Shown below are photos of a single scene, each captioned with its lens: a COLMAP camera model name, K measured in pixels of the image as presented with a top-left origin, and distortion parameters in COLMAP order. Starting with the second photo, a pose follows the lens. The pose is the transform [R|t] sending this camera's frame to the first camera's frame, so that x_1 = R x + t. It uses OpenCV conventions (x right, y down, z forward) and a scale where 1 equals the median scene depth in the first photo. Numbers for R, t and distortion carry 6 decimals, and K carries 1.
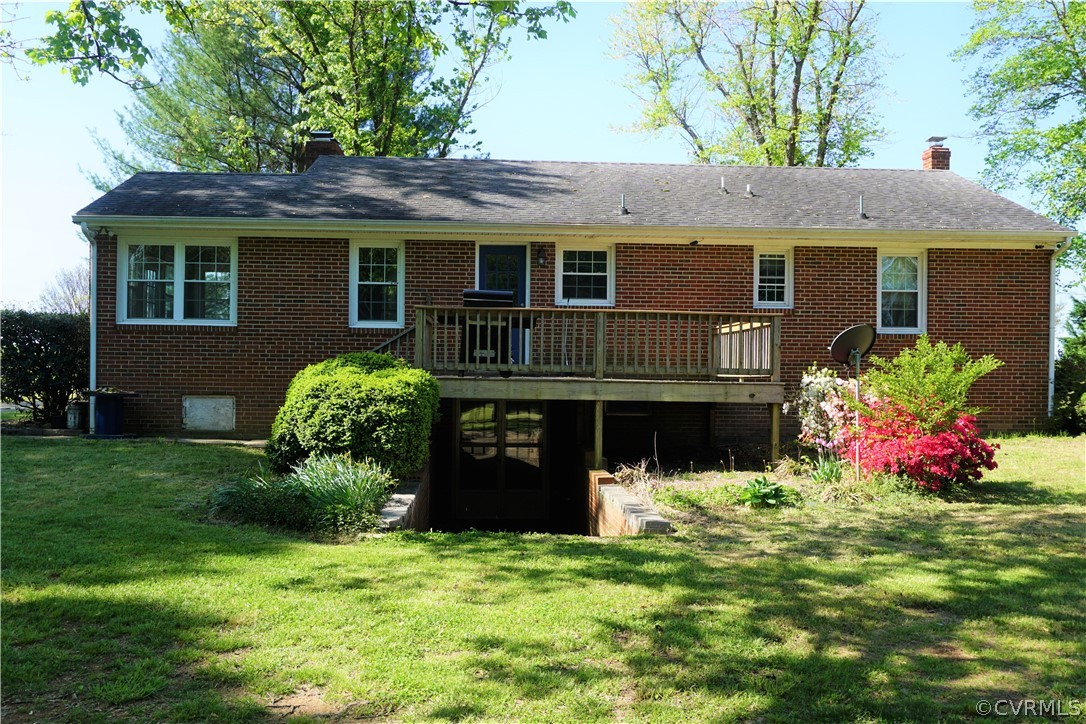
lens RADIAL K [[1052.5, 0, 543.0], [0, 1052.5, 362.0], [0, 0, 1]] dist [0.019083, 0.012152]
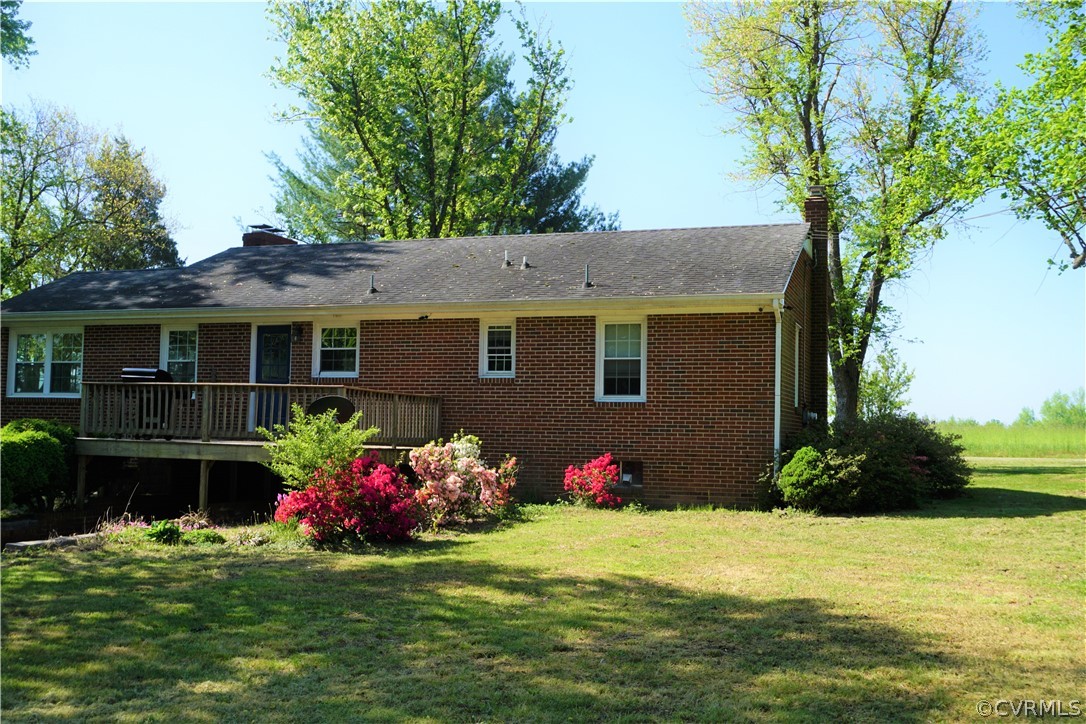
lens RADIAL K [[1134.0, 0, 543.0], [0, 1134.0, 362.0], [0, 0, 1]] dist [-0.002706, -0.002109]
pose [[0.922929, -0.018829, -0.384508, 0.688549], [-0.007810, 0.997682, -0.067602, 0.008212], [0.384890, 0.065395, 0.920643, -0.006124]]
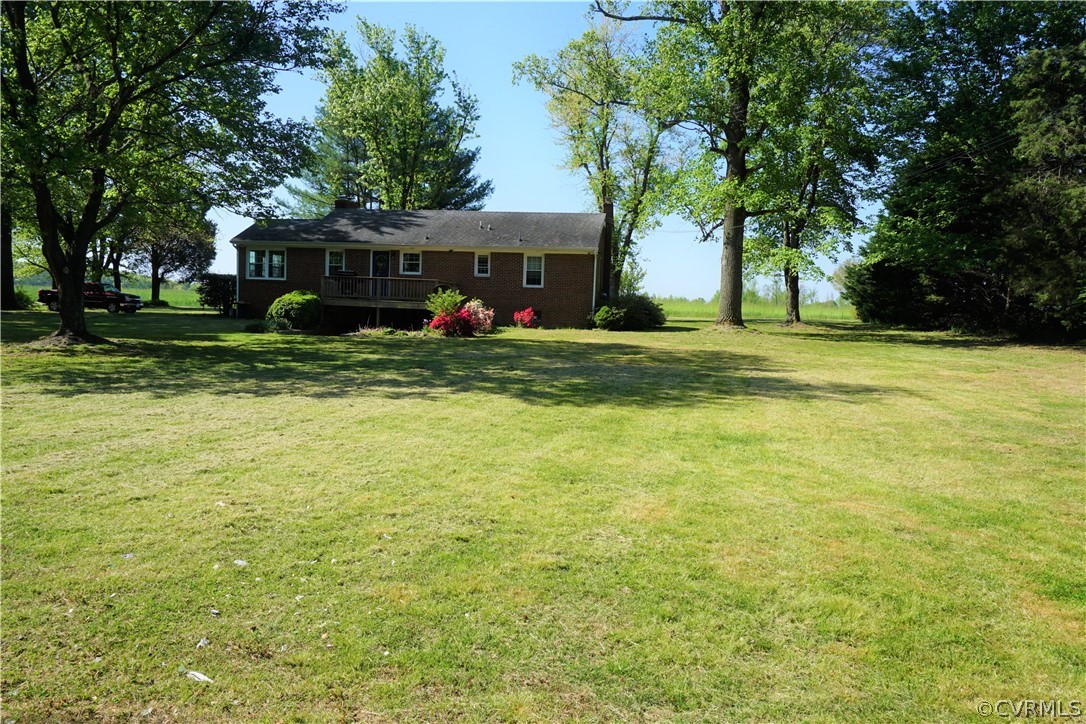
lens RADIAL K [[878.9, 0, 543.0], [0, 878.9, 362.0], [0, 0, 1]] dist [0.000118, 0.001278]
pose [[0.980551, 0.033709, -0.193346, 0.780031], [-0.022891, 0.998059, 0.057920, 0.028339], [0.194923, -0.052368, 0.979419, -1.059337]]
